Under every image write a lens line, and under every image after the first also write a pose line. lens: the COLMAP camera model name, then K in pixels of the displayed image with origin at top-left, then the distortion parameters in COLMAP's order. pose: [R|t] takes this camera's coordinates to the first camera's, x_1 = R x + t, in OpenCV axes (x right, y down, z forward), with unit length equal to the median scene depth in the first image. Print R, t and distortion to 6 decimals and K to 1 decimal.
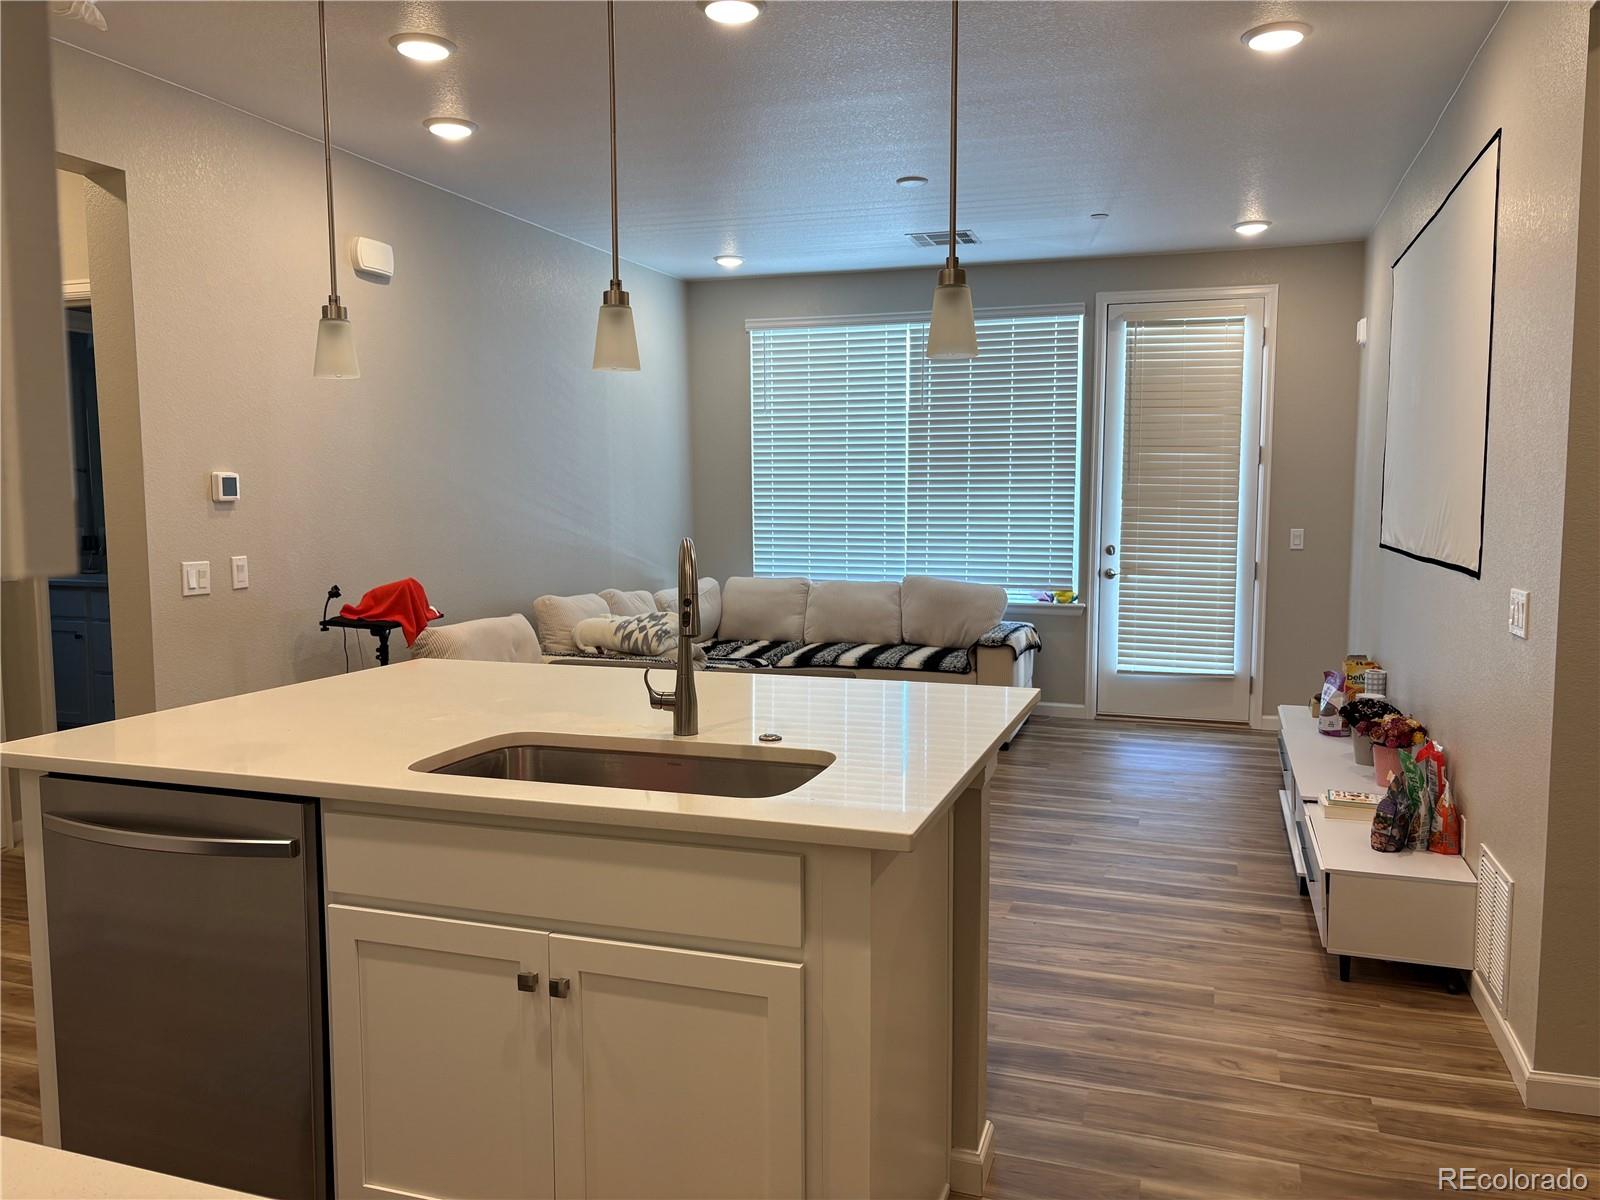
lens RADIAL K [[1211.8, 0, 794.7], [0, 1211.8, 612.2], [0, 0, 1]] dist [0.044290, -0.046836]
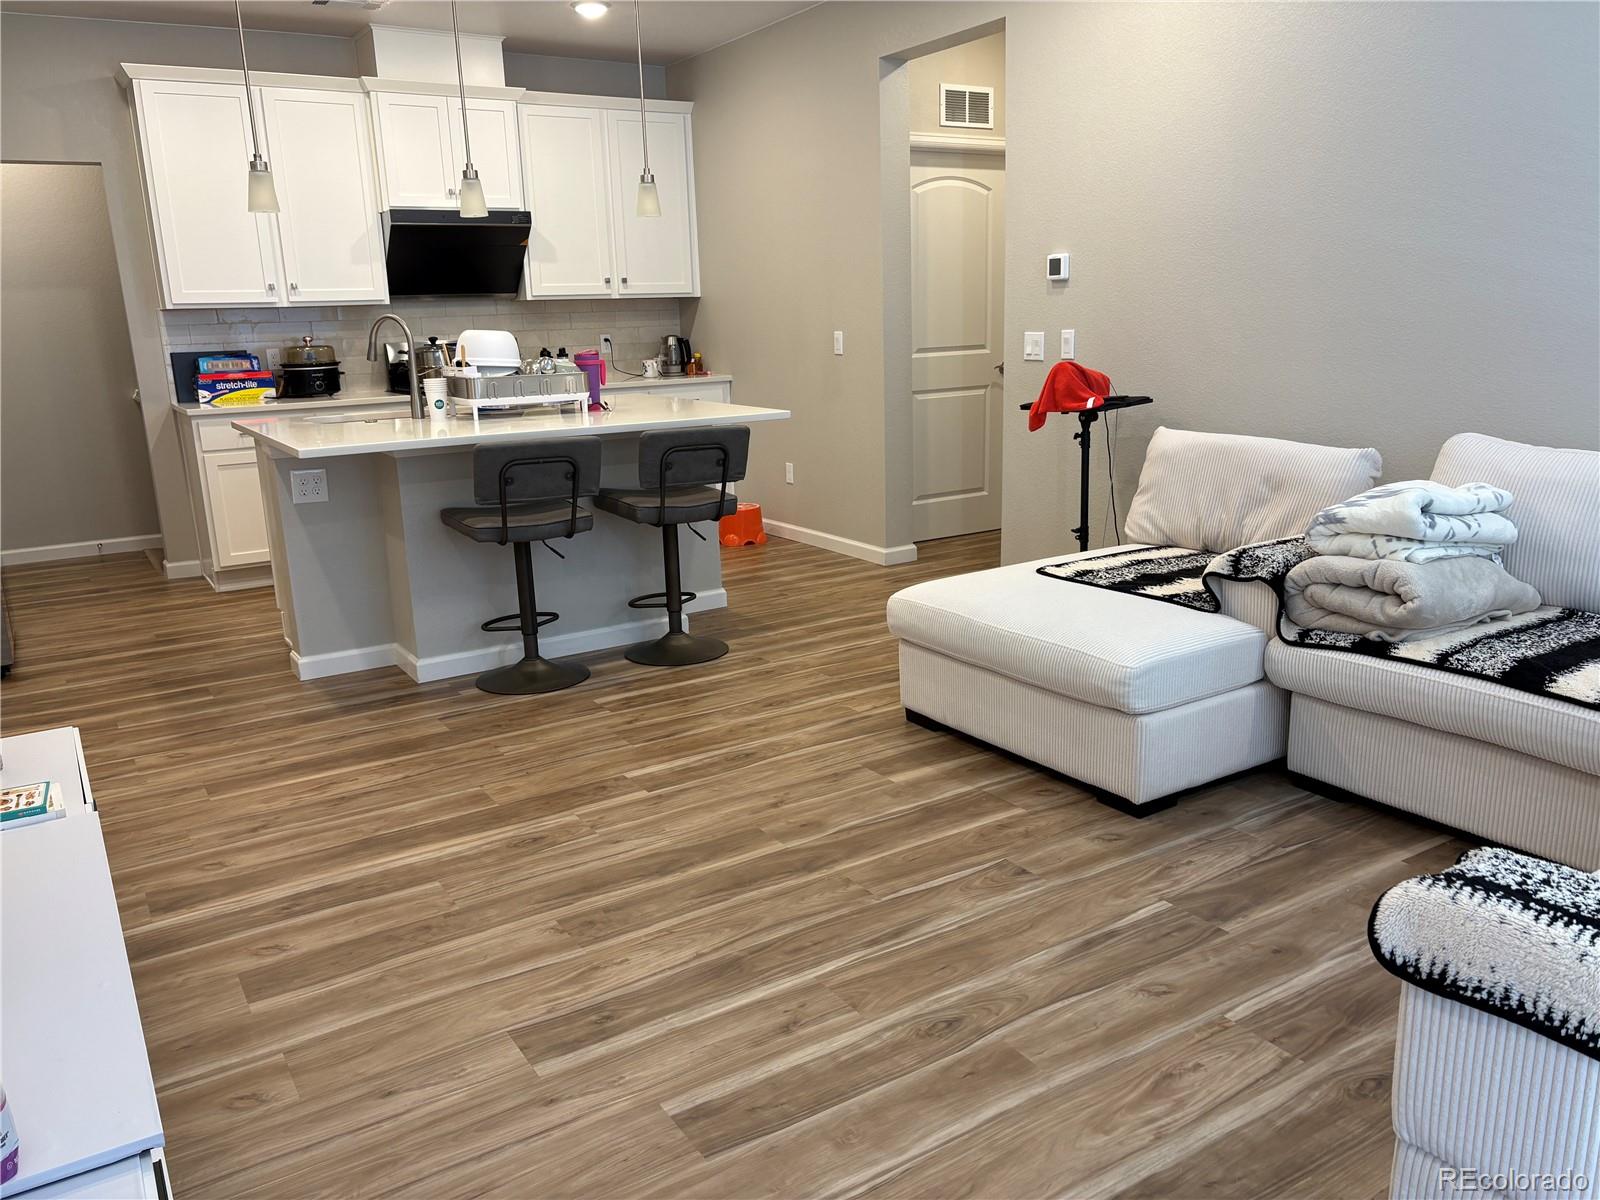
lens RADIAL K [[1211.8, 0, 799.0], [0, 1211.8, 604.7], [0, 0, 1]] dist [0.044290, -0.046836]
pose [[-0.626360, 0.205227, -0.752034, 0.375135], [-0.045412, 0.953478, 0.298024, -0.079894], [0.778210, 0.220821, -0.587901, 0.950748]]
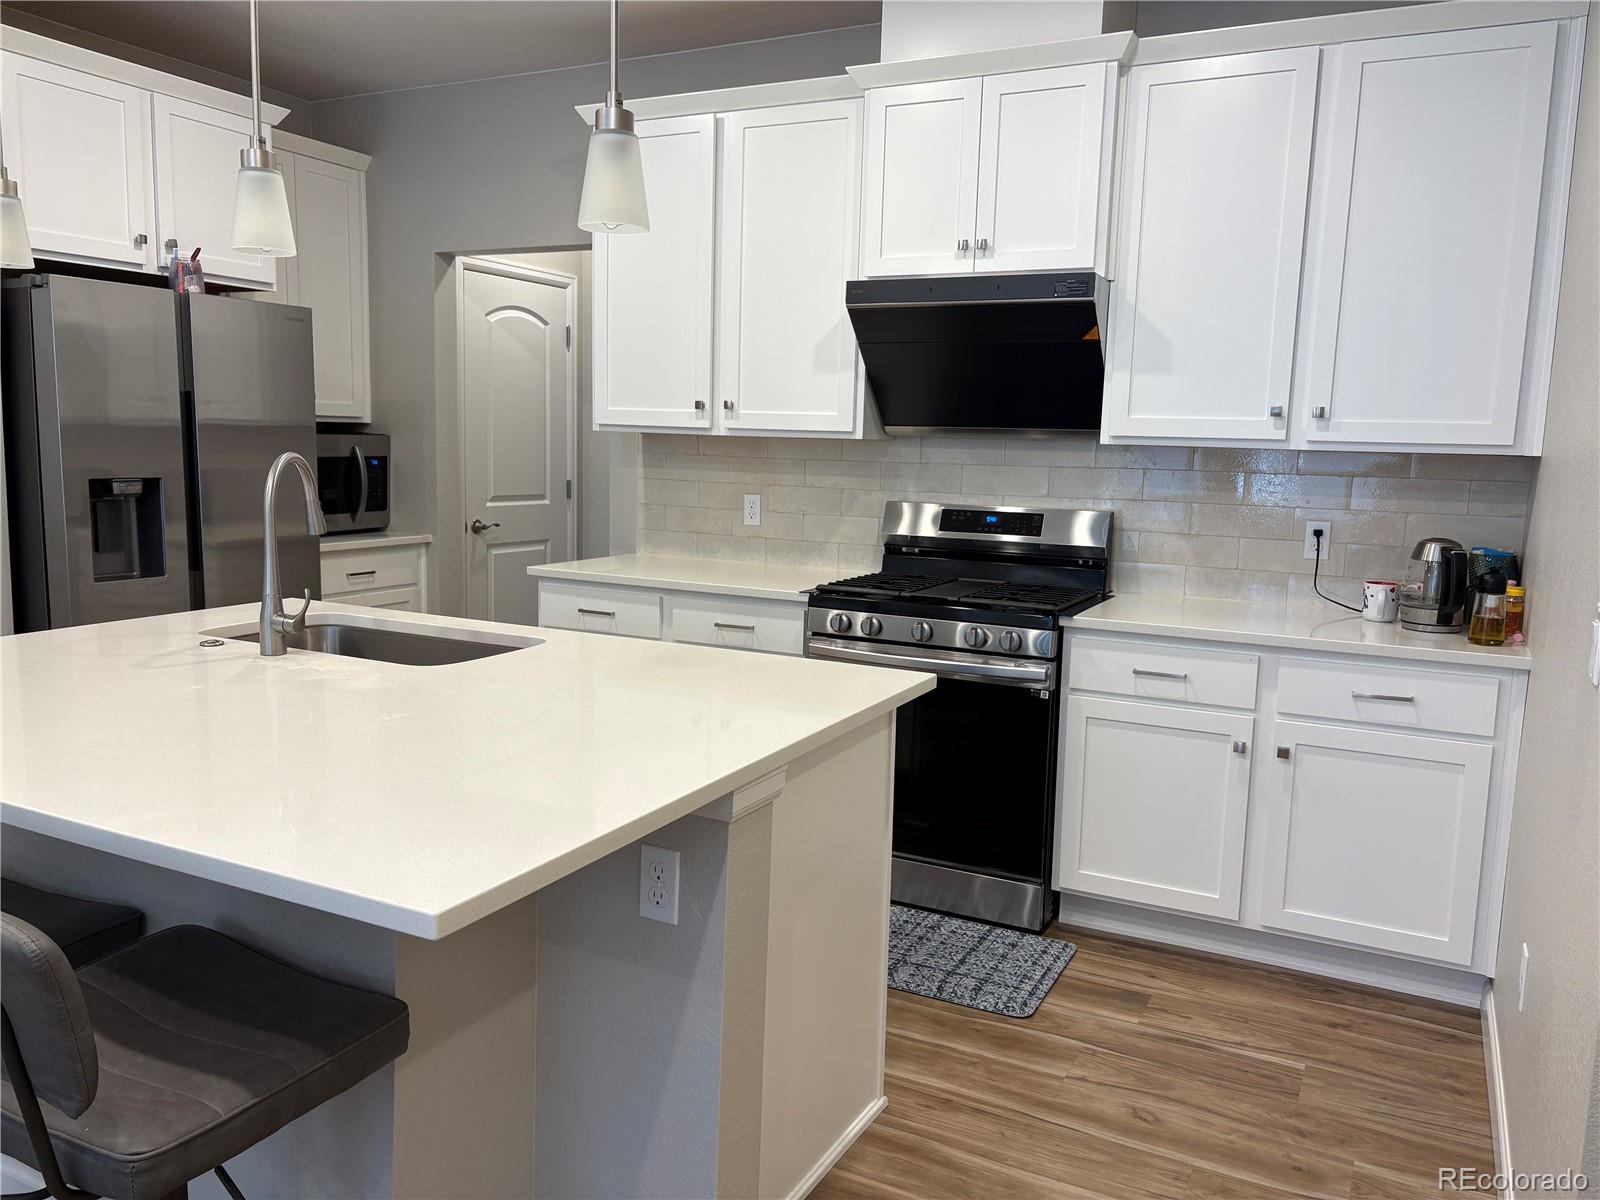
lens RADIAL K [[1211.8, 0, 808.6], [0, 1211.8, 605.2], [0, 0, 1]] dist [0.044290, -0.046836]
pose [[-0.990363, -0.046256, 0.130540, -0.231366], [-0.014193, 0.971510, 0.236572, -0.064214], [-0.137764, 0.232439, -0.962805, 0.668211]]
